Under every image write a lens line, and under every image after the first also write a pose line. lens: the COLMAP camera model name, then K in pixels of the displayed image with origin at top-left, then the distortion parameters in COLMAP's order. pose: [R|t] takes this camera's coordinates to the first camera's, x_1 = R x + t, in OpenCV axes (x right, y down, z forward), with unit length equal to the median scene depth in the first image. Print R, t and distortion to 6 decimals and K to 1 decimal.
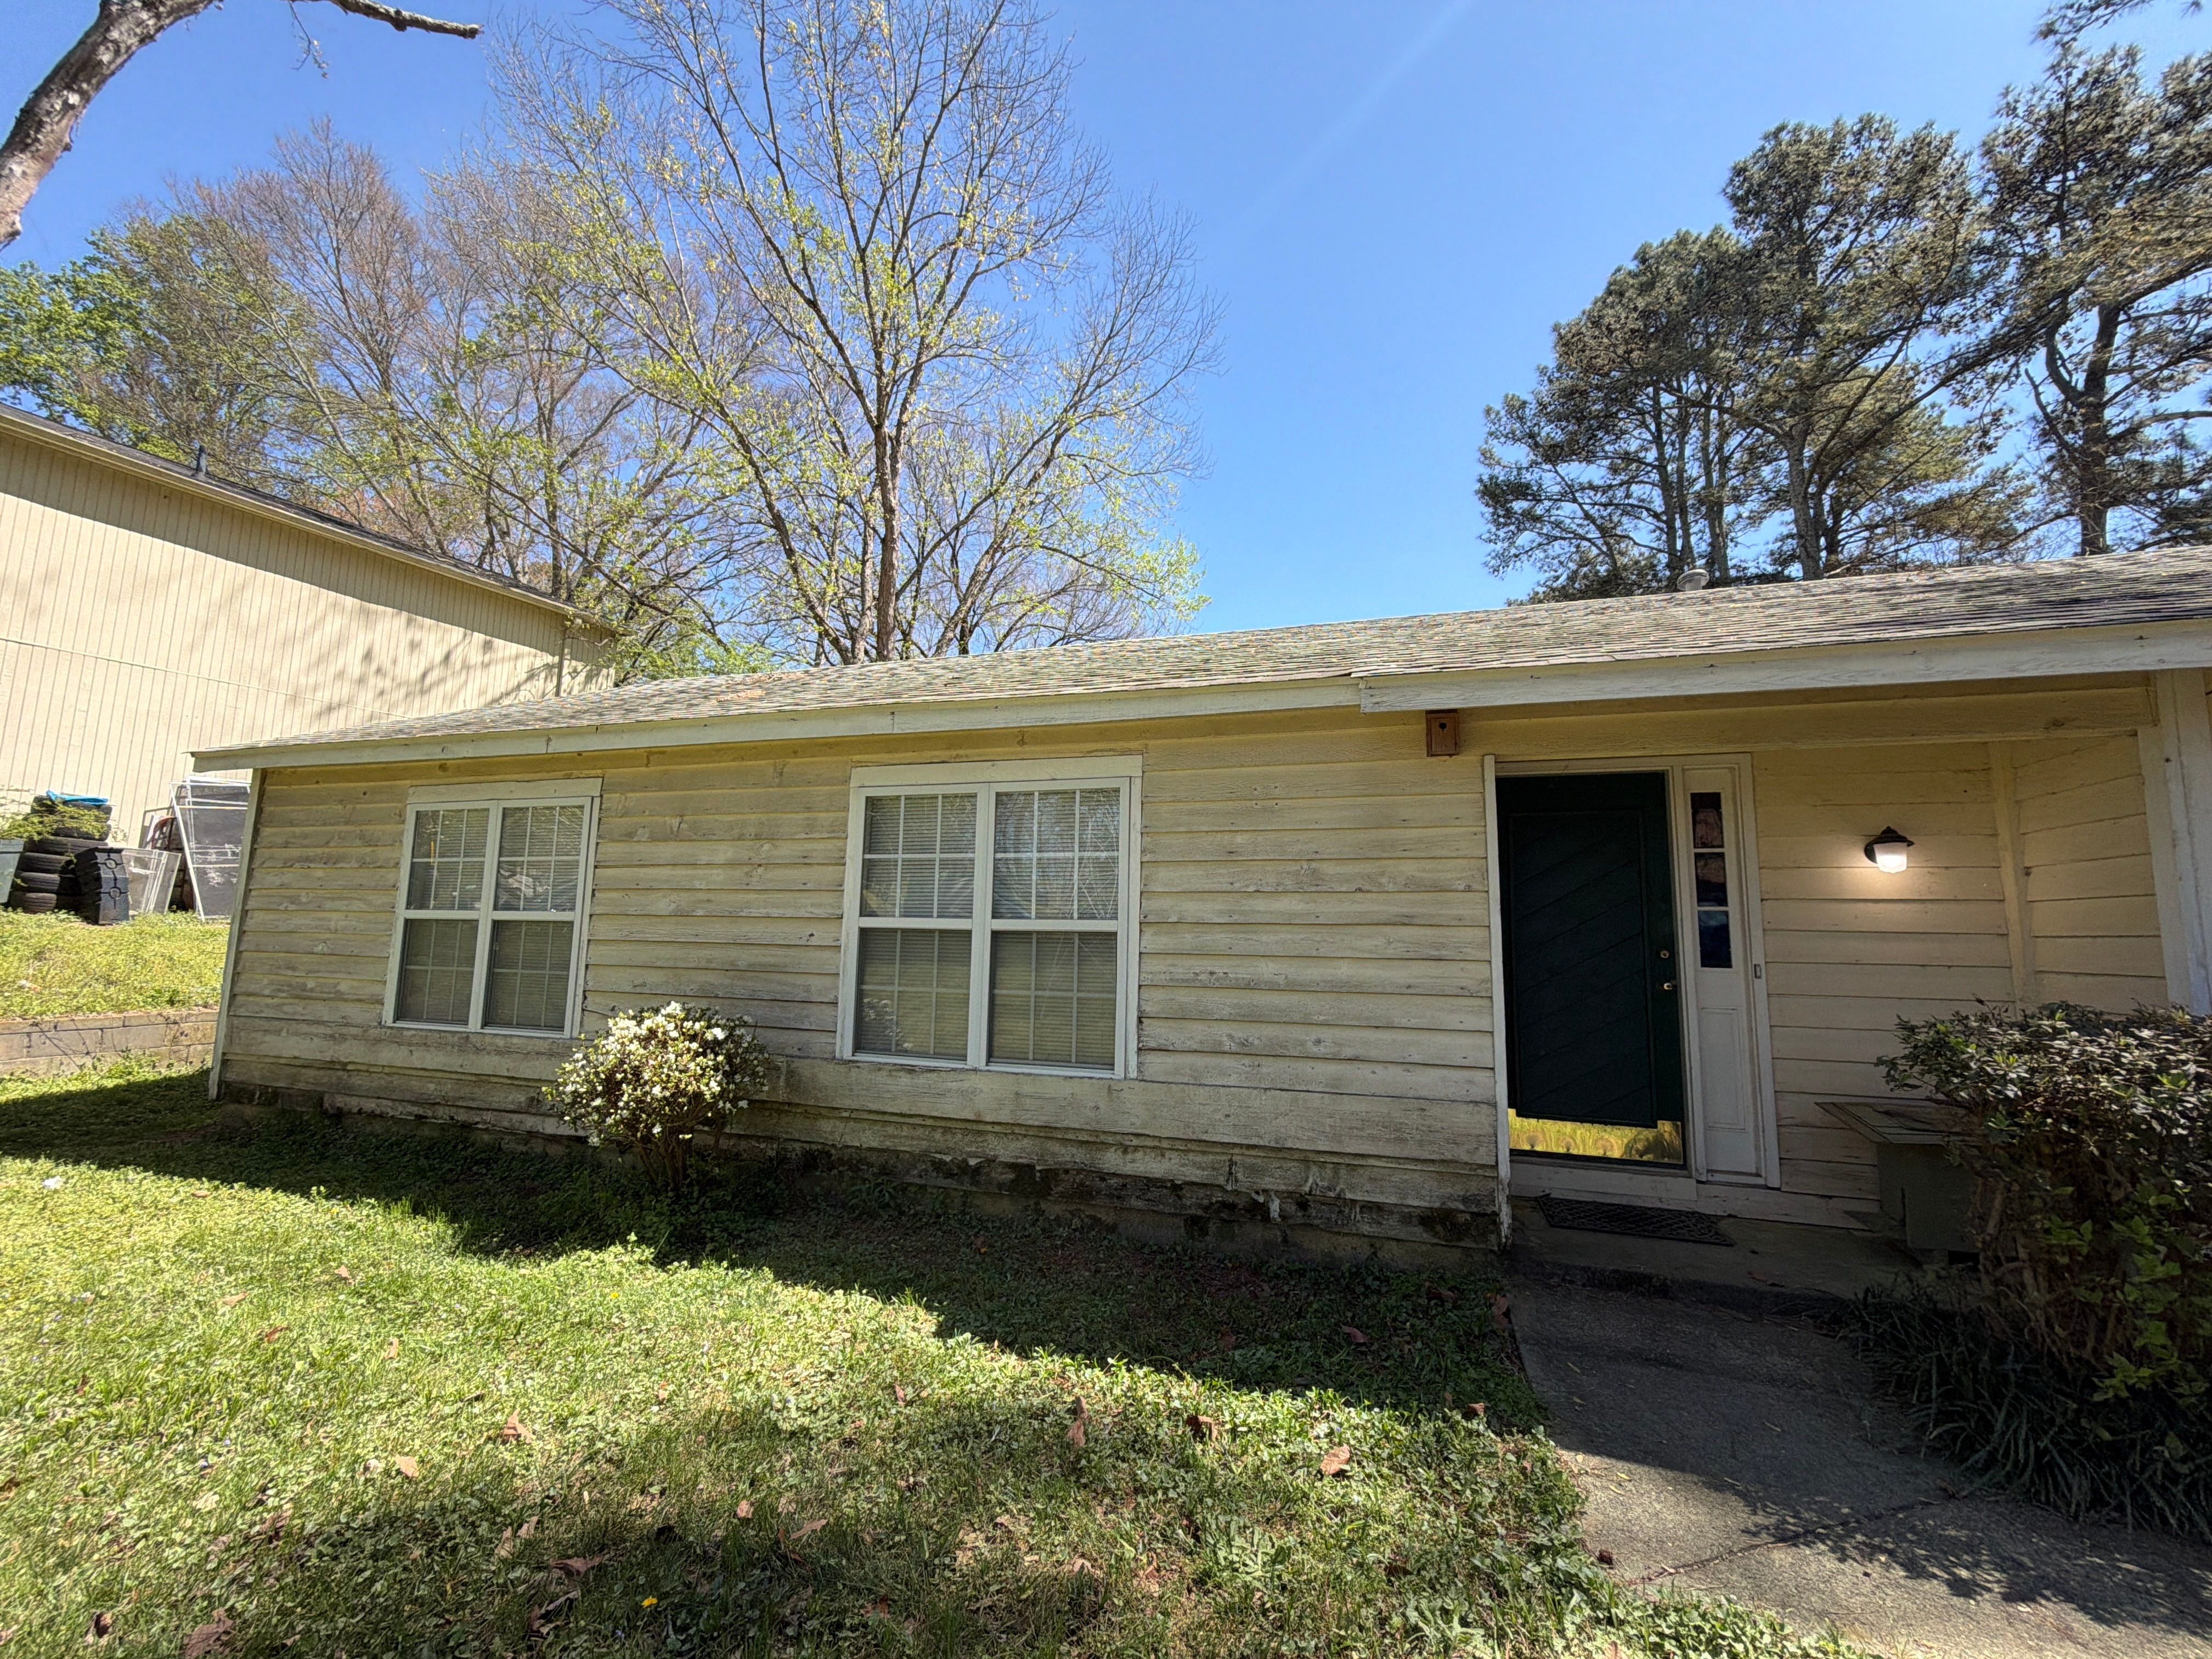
lens RADIAL K [[889.8, 0, 1101.7], [0, 889.8, 830.2], [0, 0, 1]] dist [-0.001613, 0.000955]
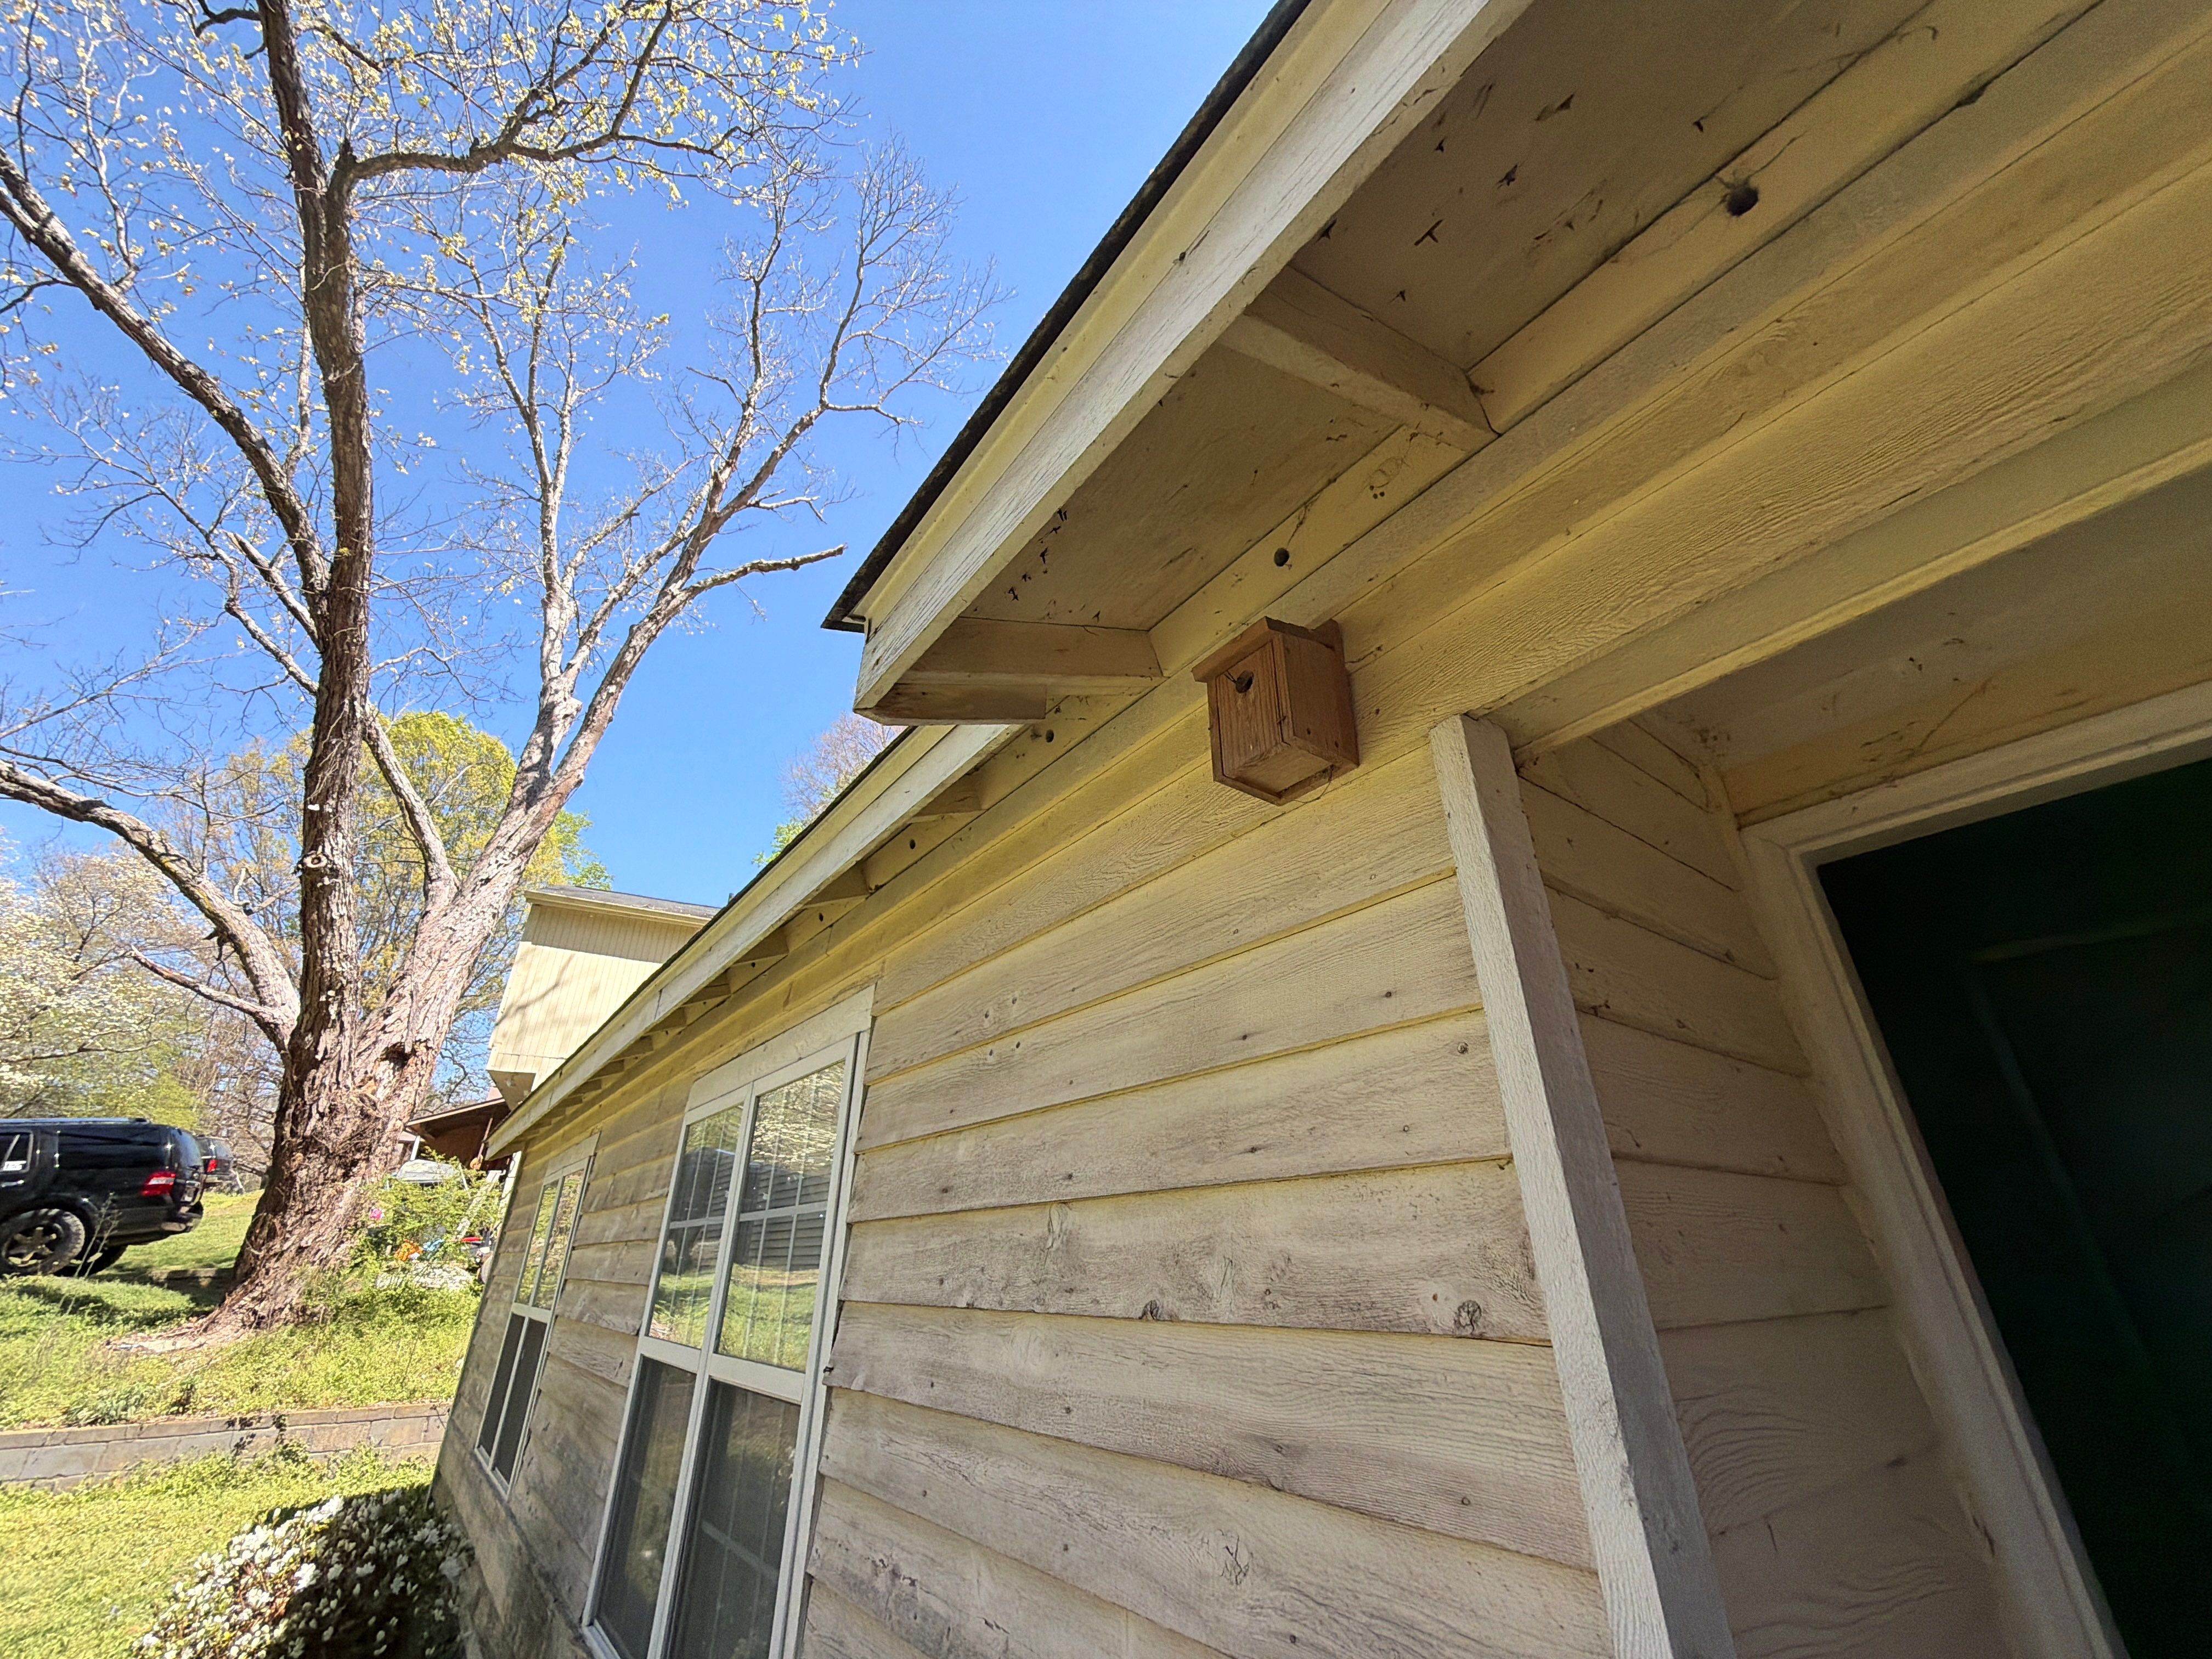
lens RADIAL K [[878.5, 0, 1113.1], [0, 878.5, 827.0], [0, 0, 1]] dist [-0.000603, 0.000846]
pose [[0.824072, -0.272702, -0.496527, 0.389146], [0.089230, 0.928049, -0.361611, 0.020412], [0.559414, 0.253688, 0.789113, 0.622906]]
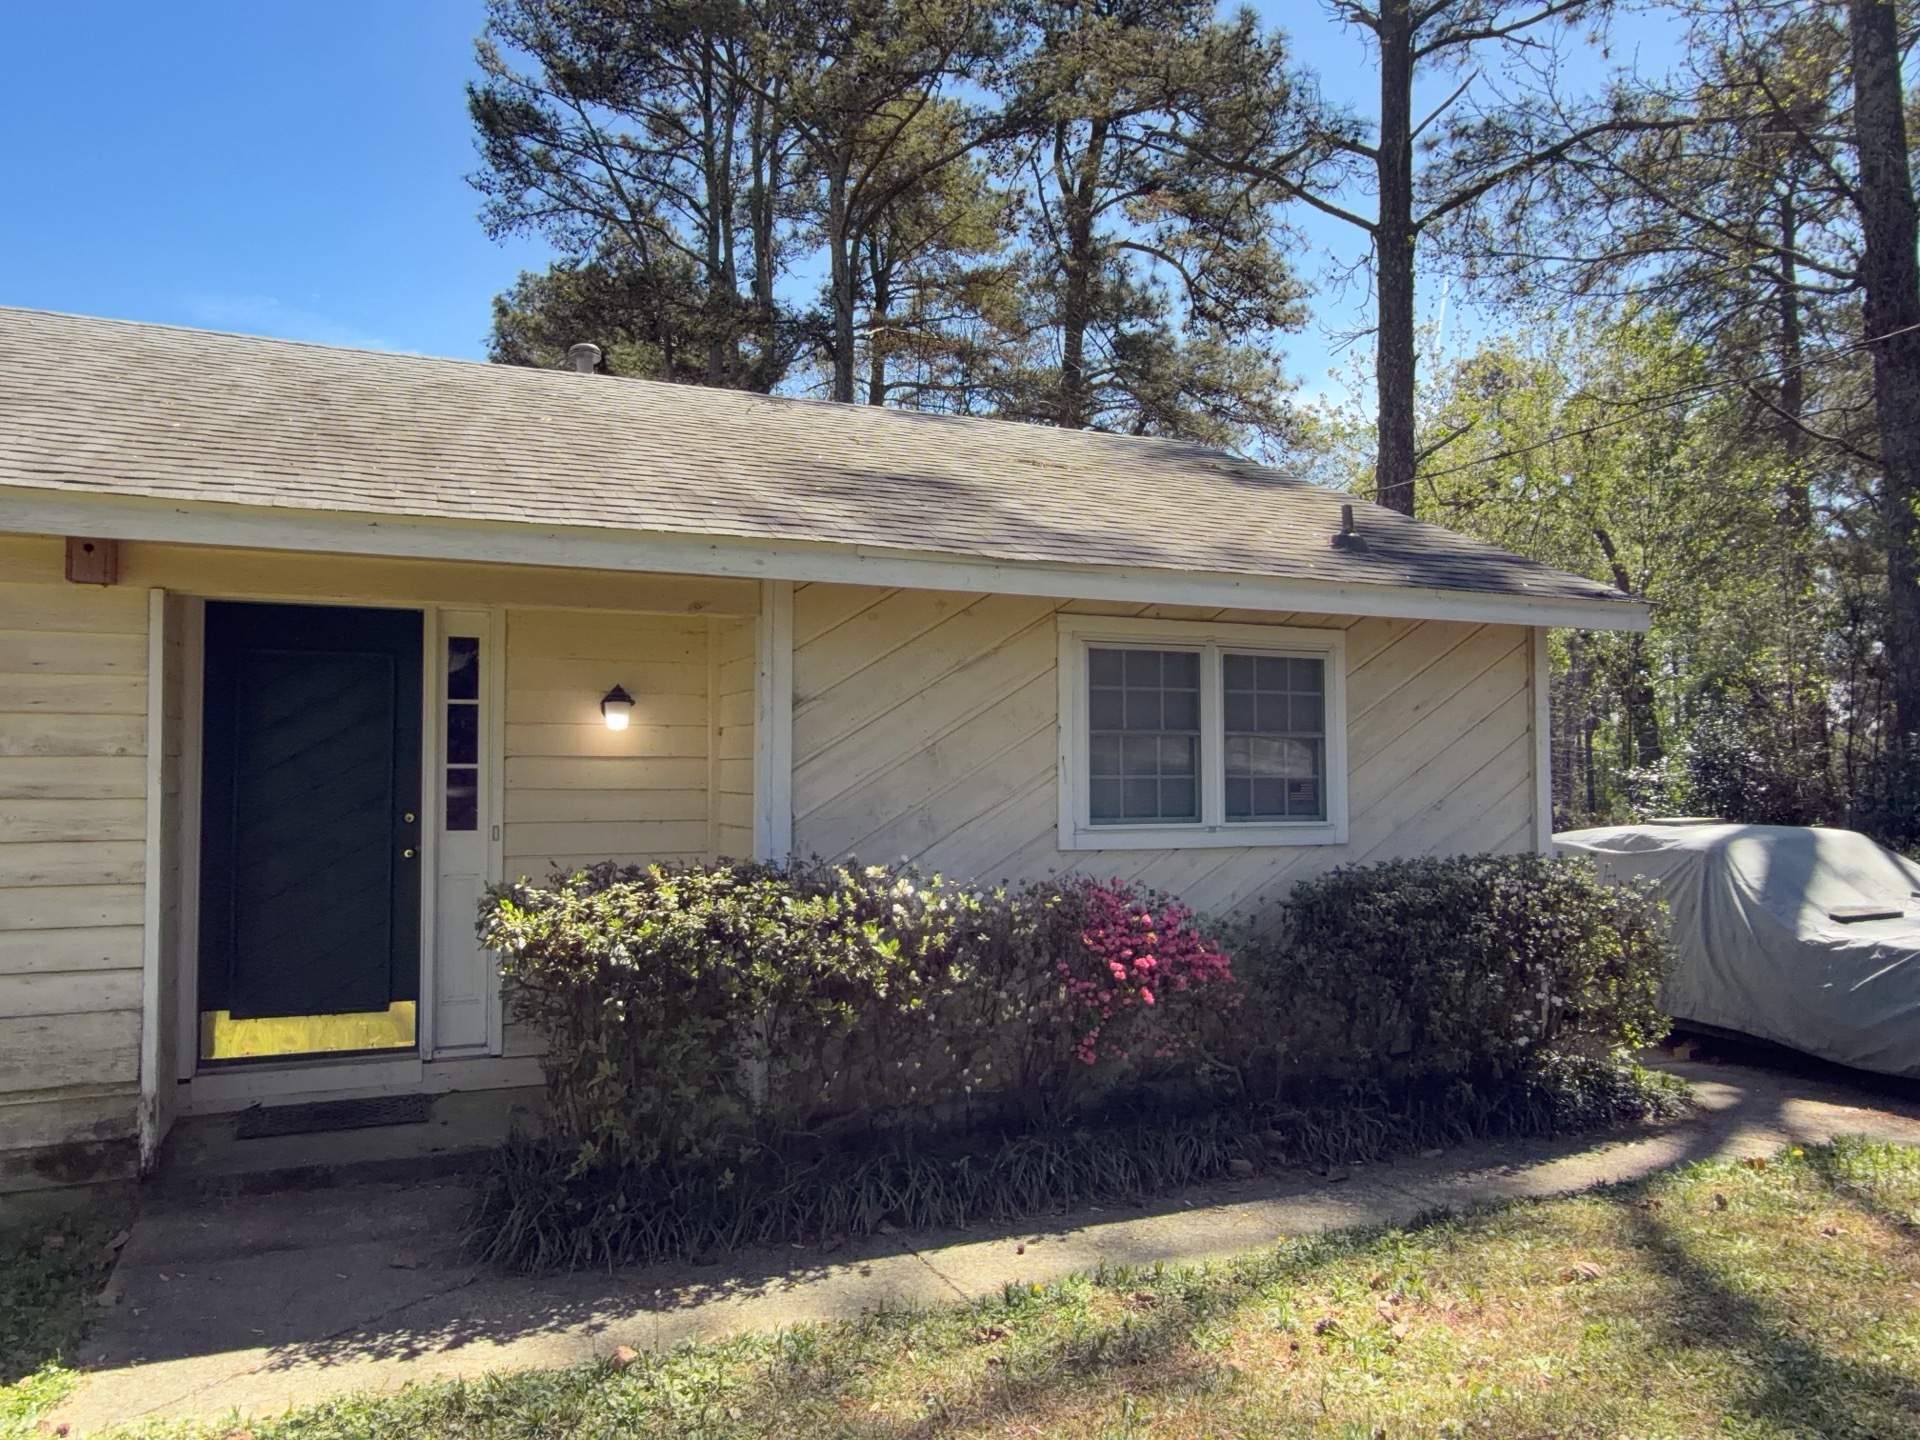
lens RADIAL K [[1374.3, 0, 963.4], [0, 1374.3, 718.7], [0, 0, 1]] dist [-0.031878, 0.030994]
pose [[0.742471, 0.006891, 0.669843, 0.120812], [-0.065069, 0.995960, 0.061878, -0.075148], [-0.666711, -0.089528, 0.739920, -0.351371]]
